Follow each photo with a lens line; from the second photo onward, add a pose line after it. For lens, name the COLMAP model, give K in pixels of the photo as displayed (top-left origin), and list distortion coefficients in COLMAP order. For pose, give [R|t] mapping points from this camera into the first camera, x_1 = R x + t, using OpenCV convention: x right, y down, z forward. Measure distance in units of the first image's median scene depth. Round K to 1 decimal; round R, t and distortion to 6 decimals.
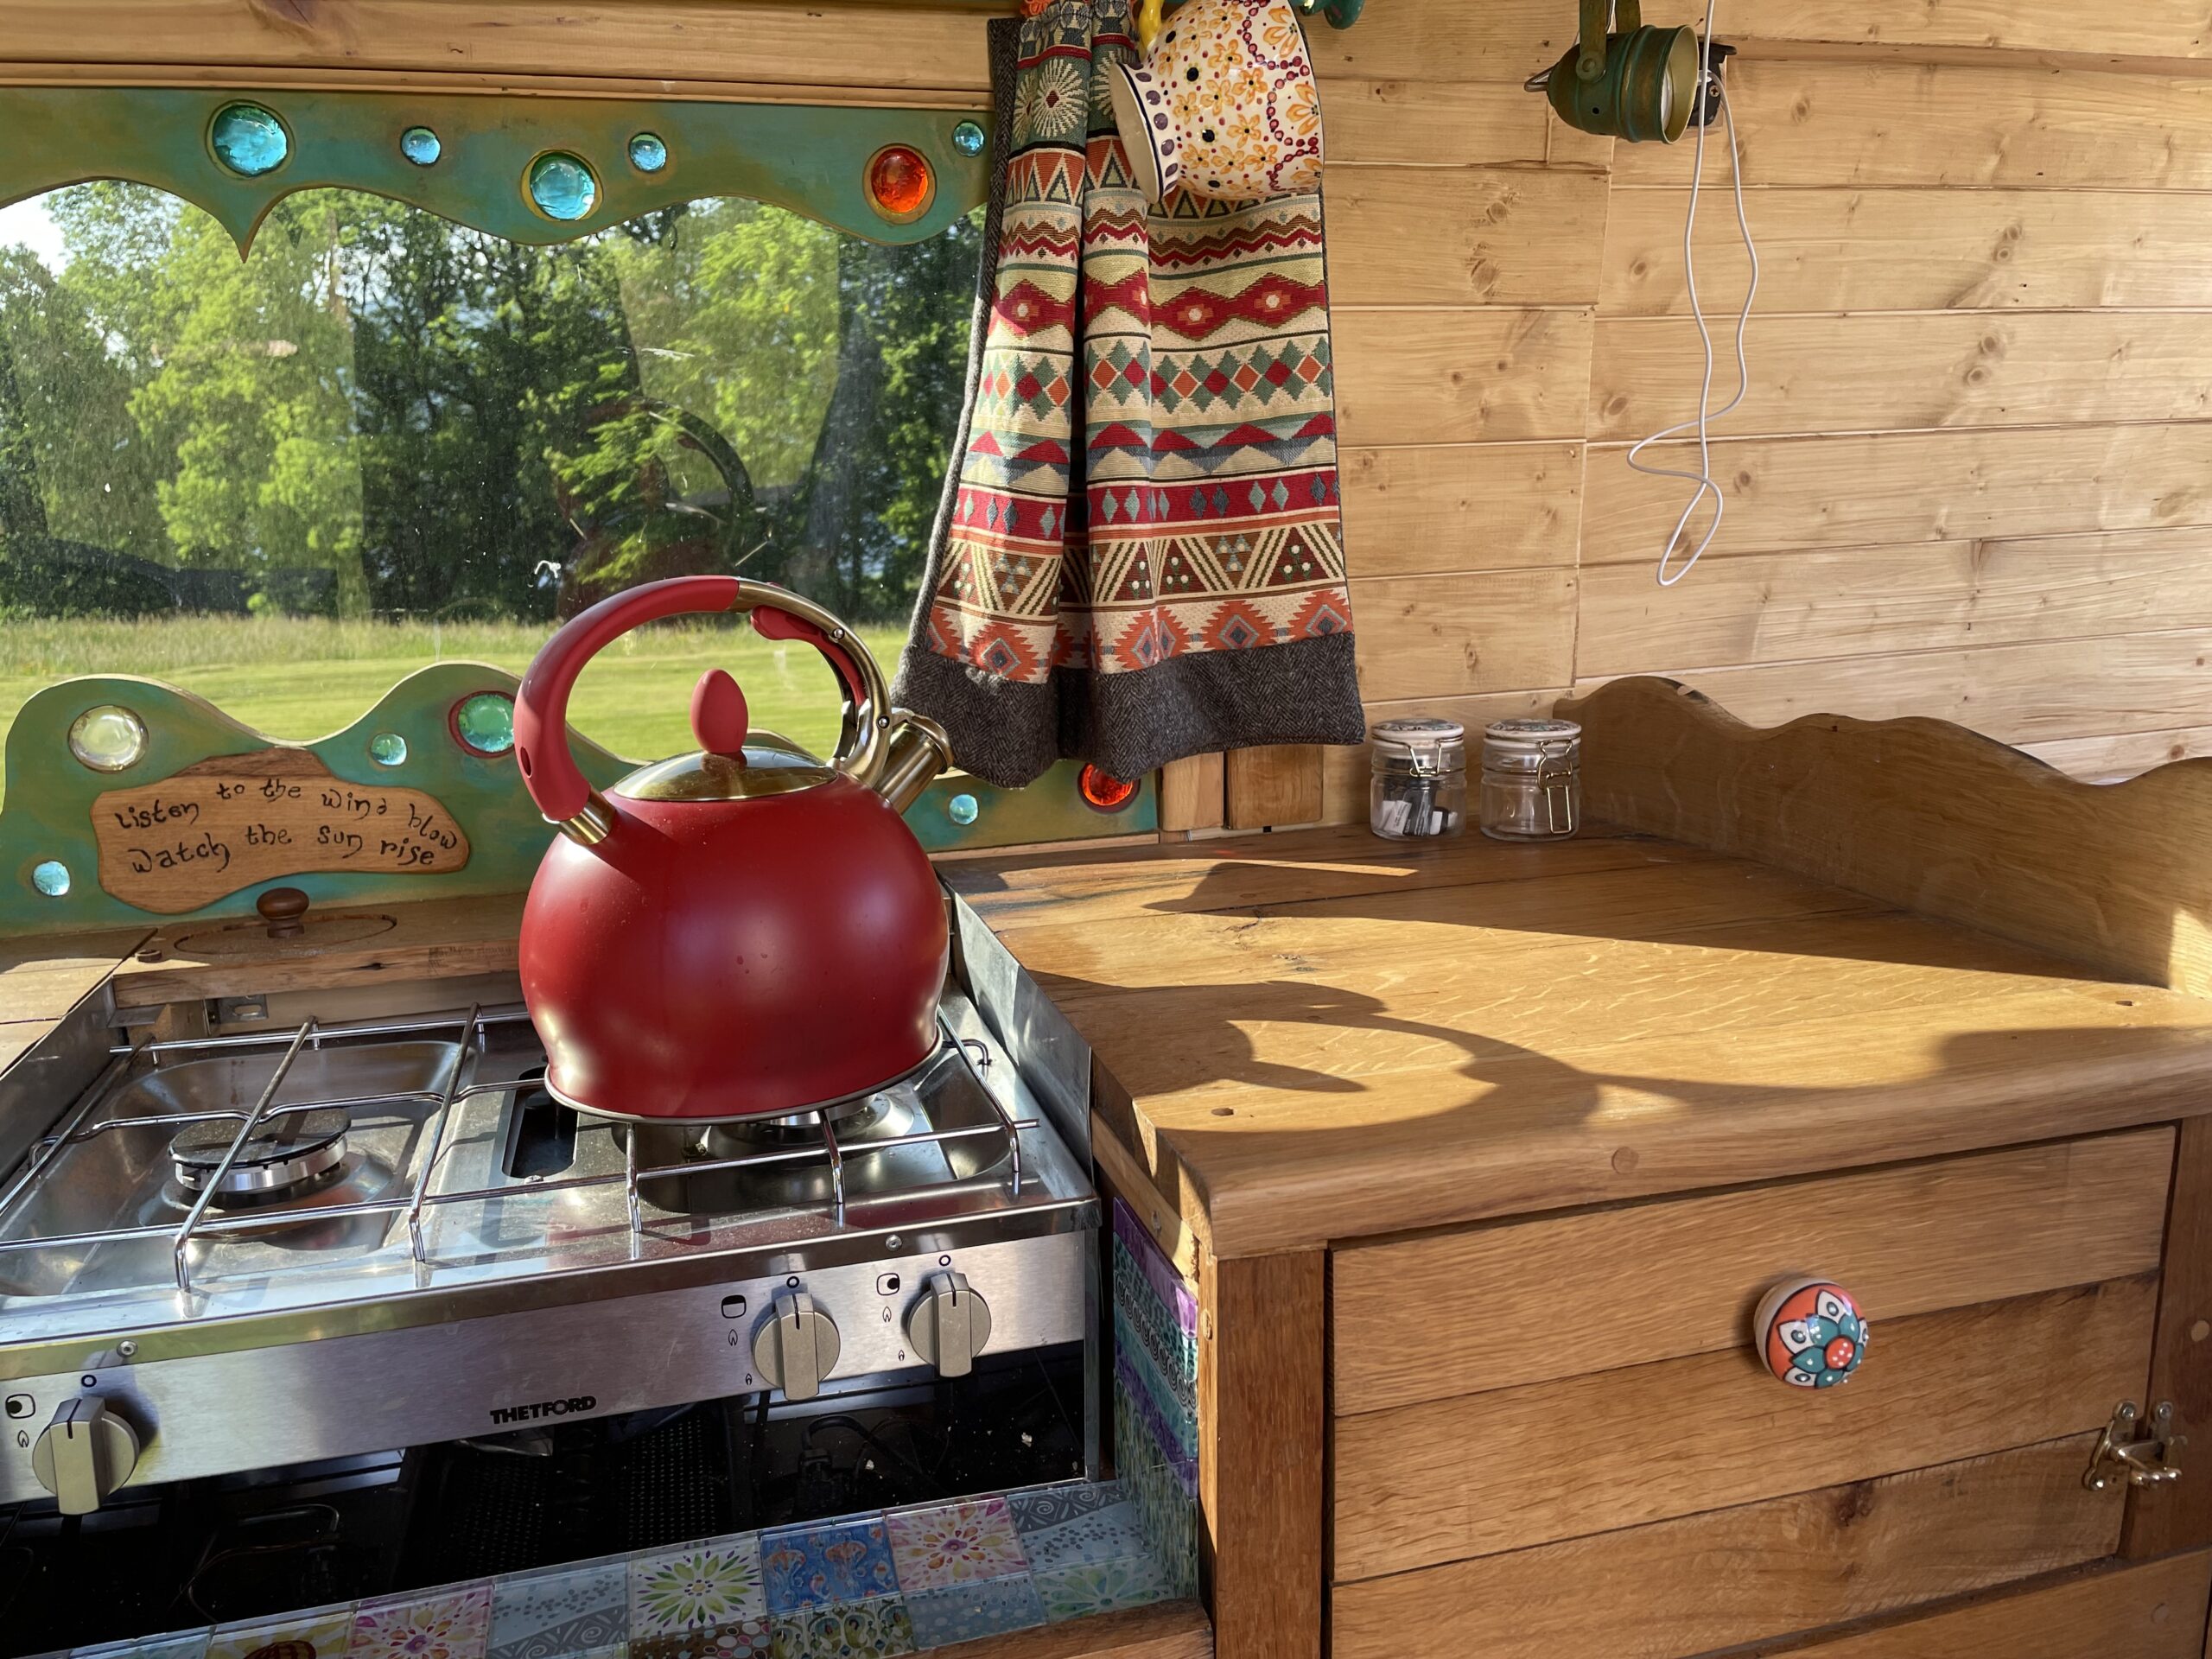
lens RADIAL K [[1678.9, 0, 1108.3], [0, 1678.9, 829.7], [0, 0, 1]] dist [0.078744, -0.109700]
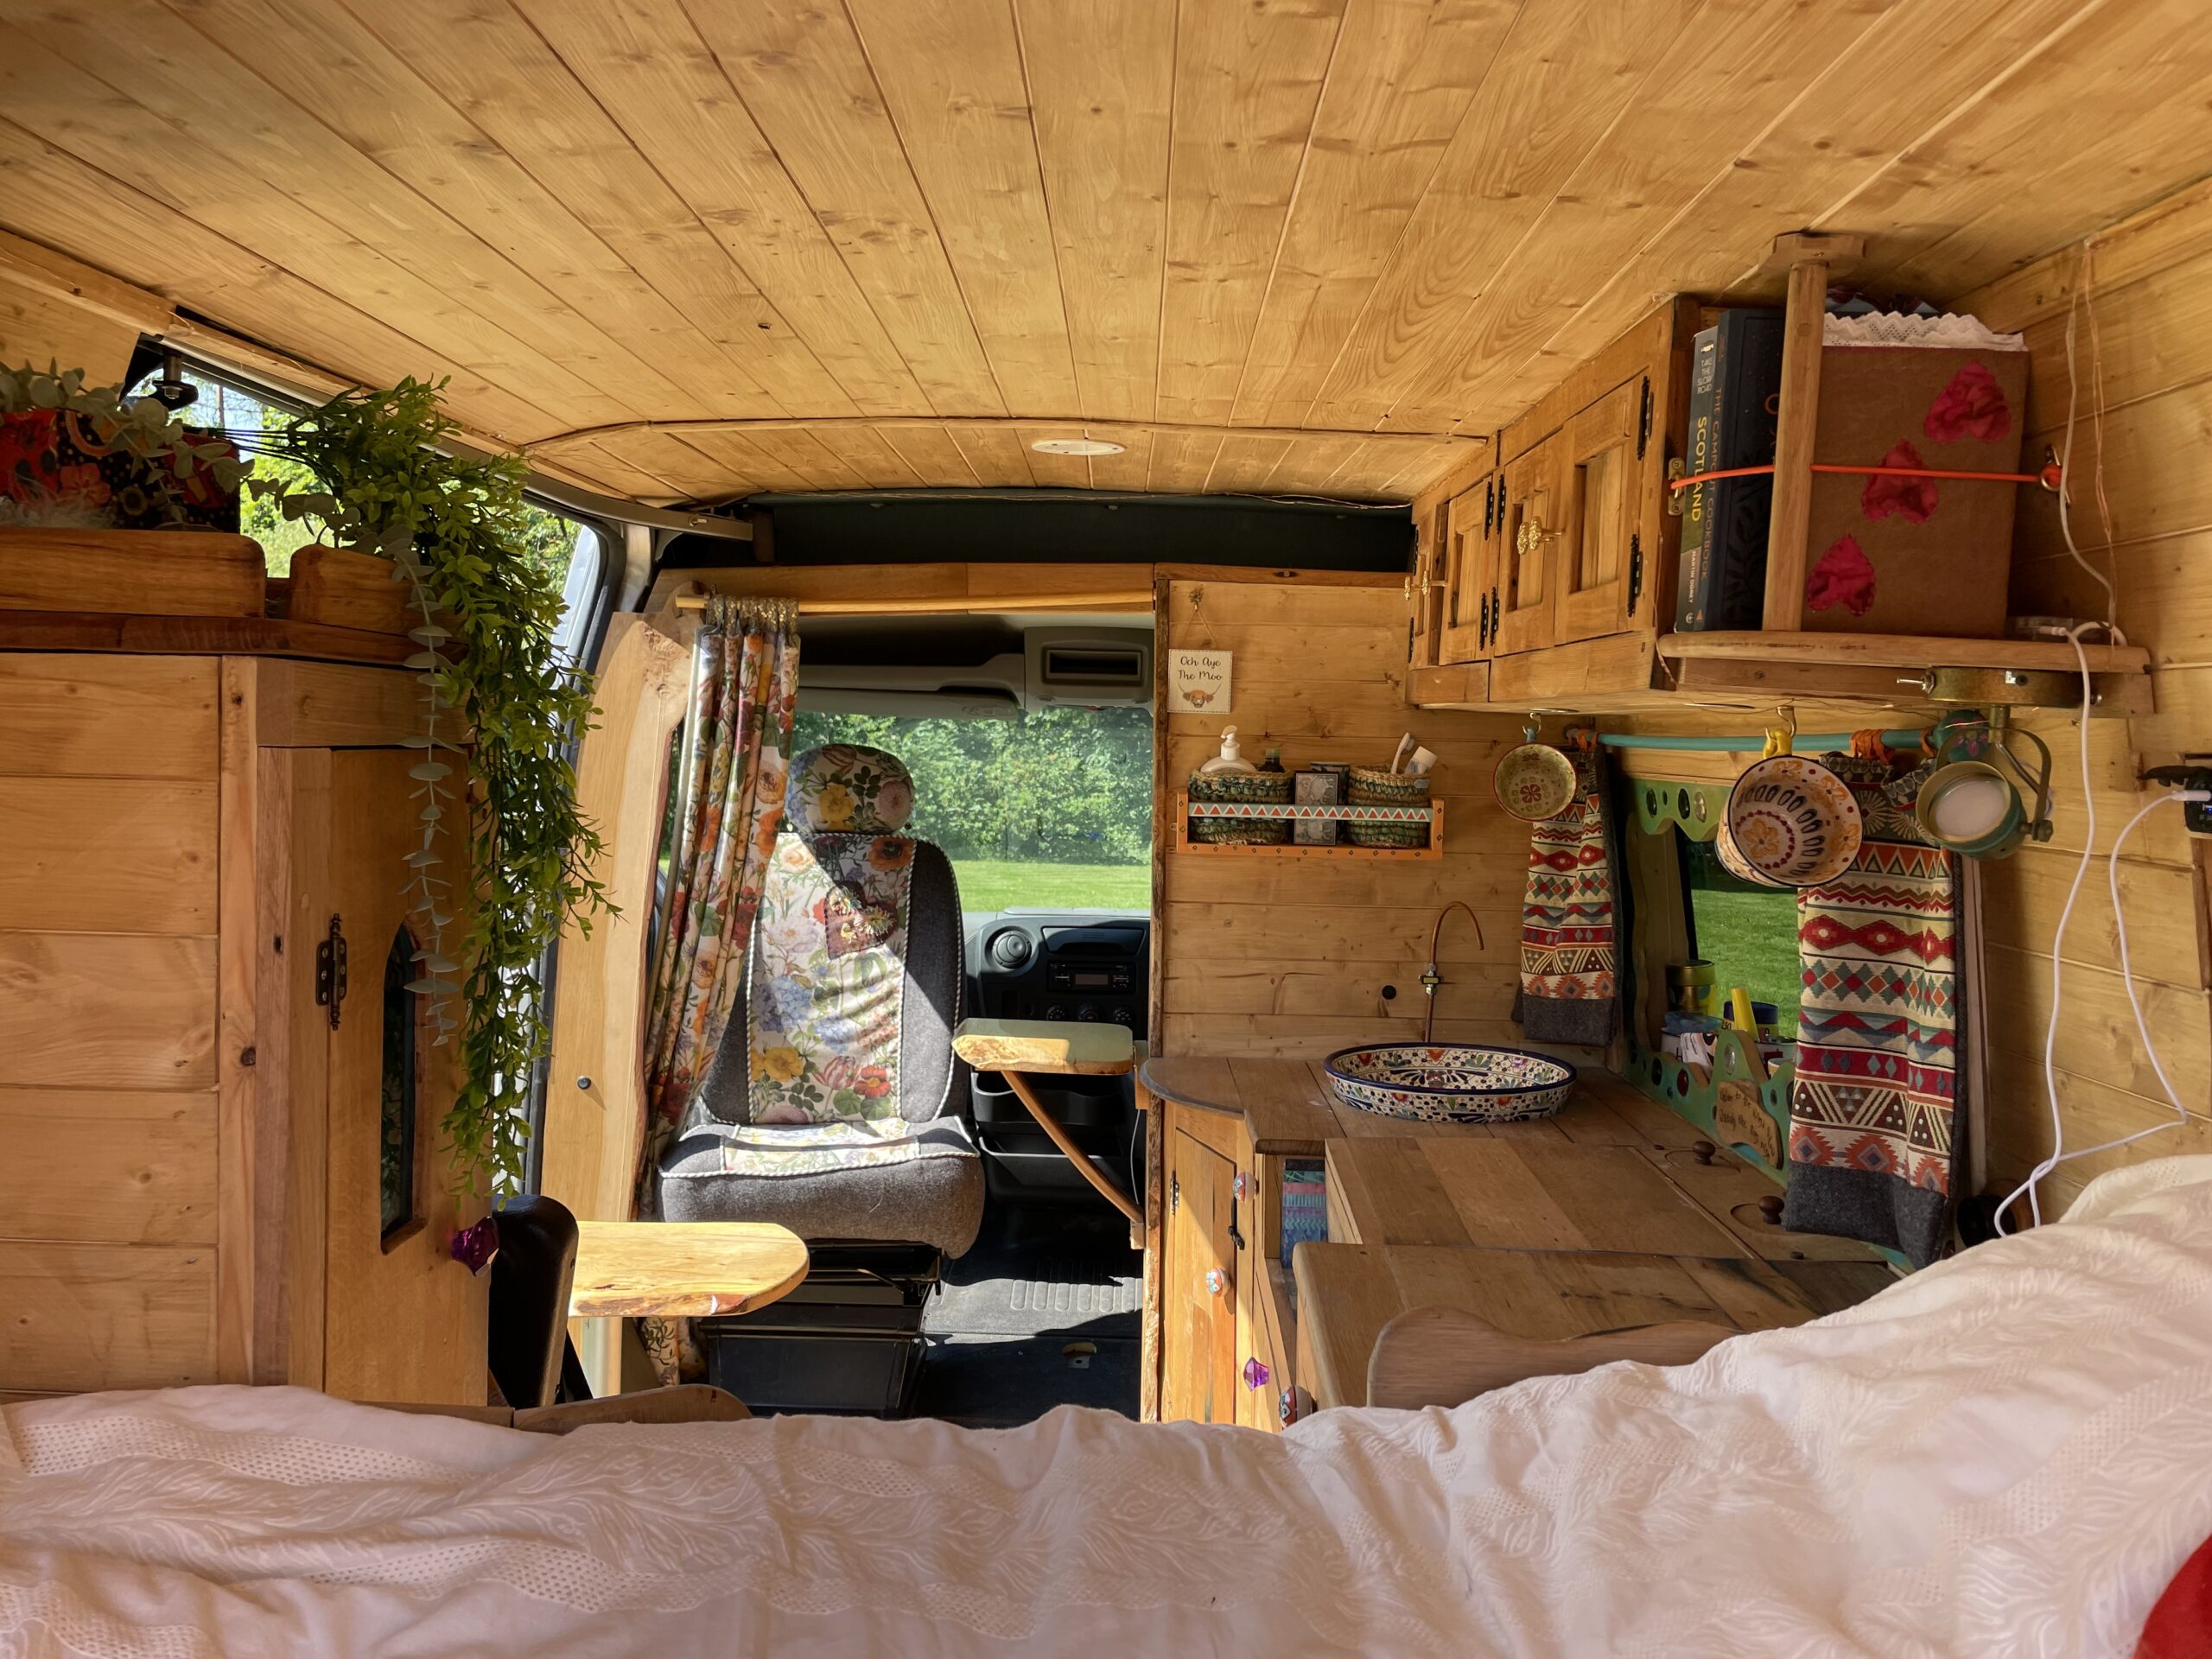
lens RADIAL K [[1678.9, 0, 1085.7], [0, 1678.9, 801.0], [0, 0, 1]] dist [0.078744, -0.109700]
pose [[-0.301167, 0.067876, -0.951153, 1.729000], [-0.191253, 0.972896, 0.129985, -0.501630], [0.934195, 0.221058, -0.280023, 0.758647]]
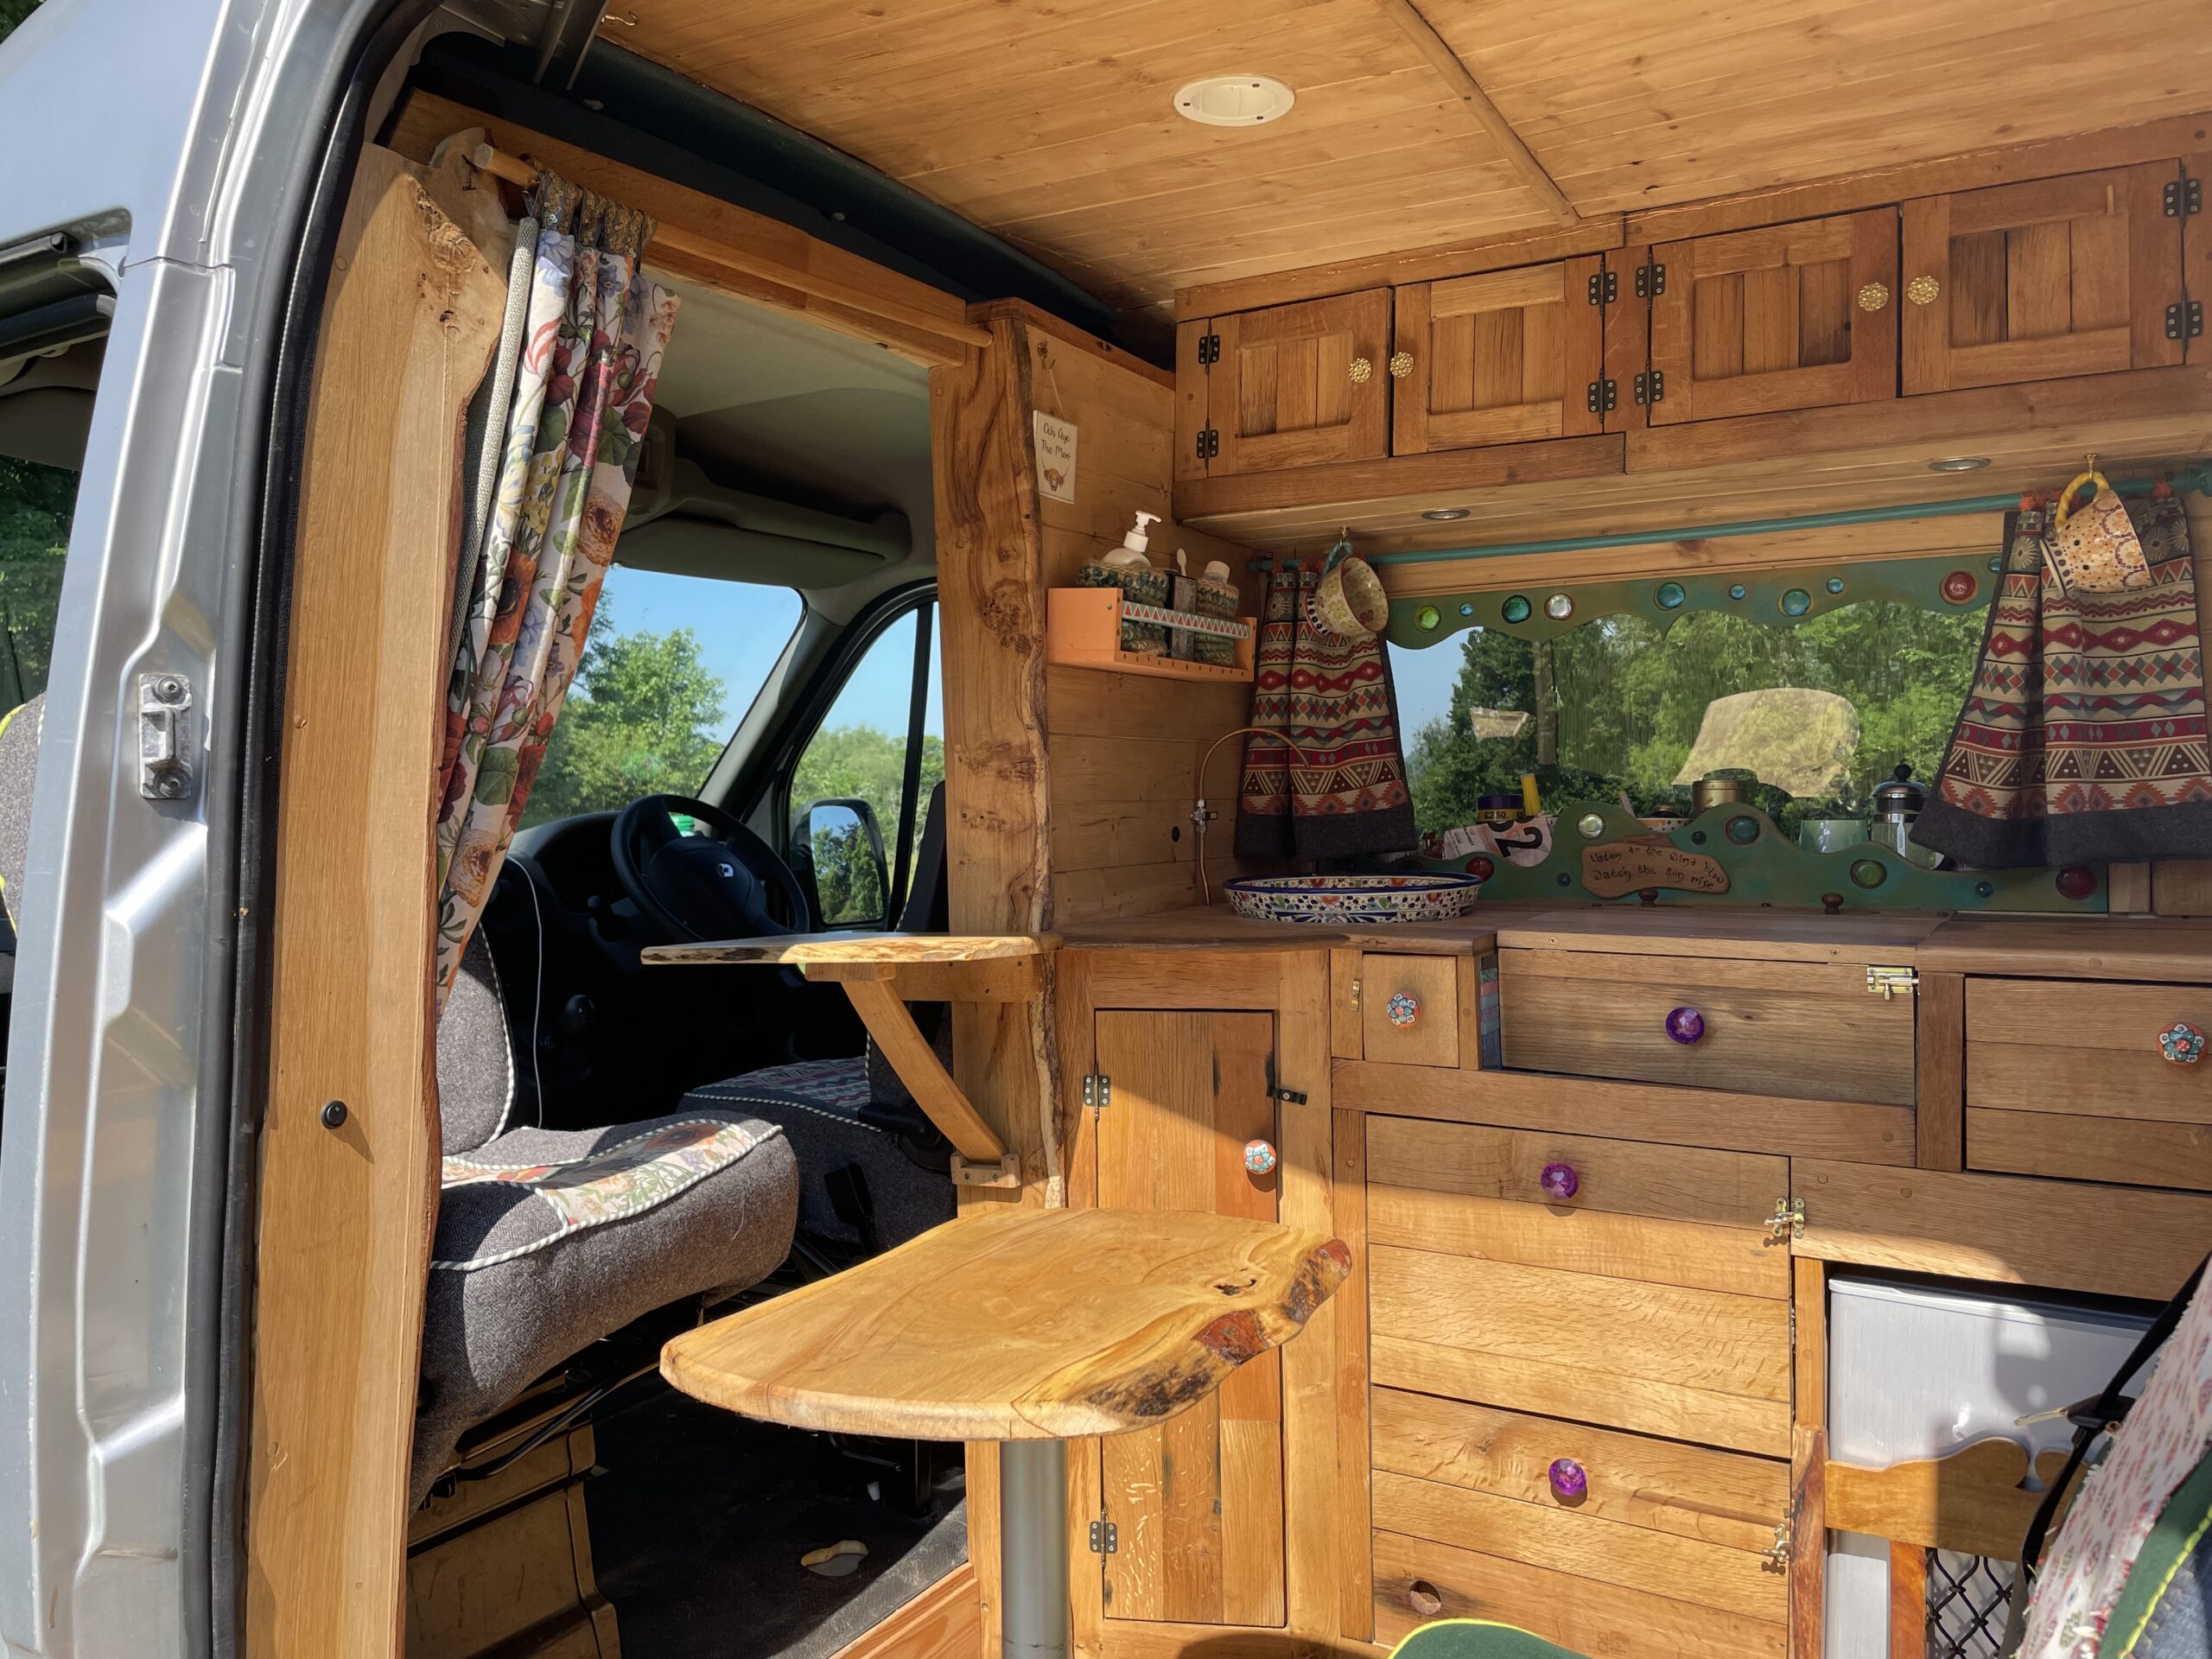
lens RADIAL K [[1678.9, 0, 1069.2], [0, 1678.9, 808.2], [0, 0, 1]] dist [0.078744, -0.109700]
pose [[0.684443, 0.031720, -0.728376, 0.703178], [-0.152600, 0.983157, -0.100580, 0.289295], [0.712917, 0.179992, 0.677755, -1.249278]]
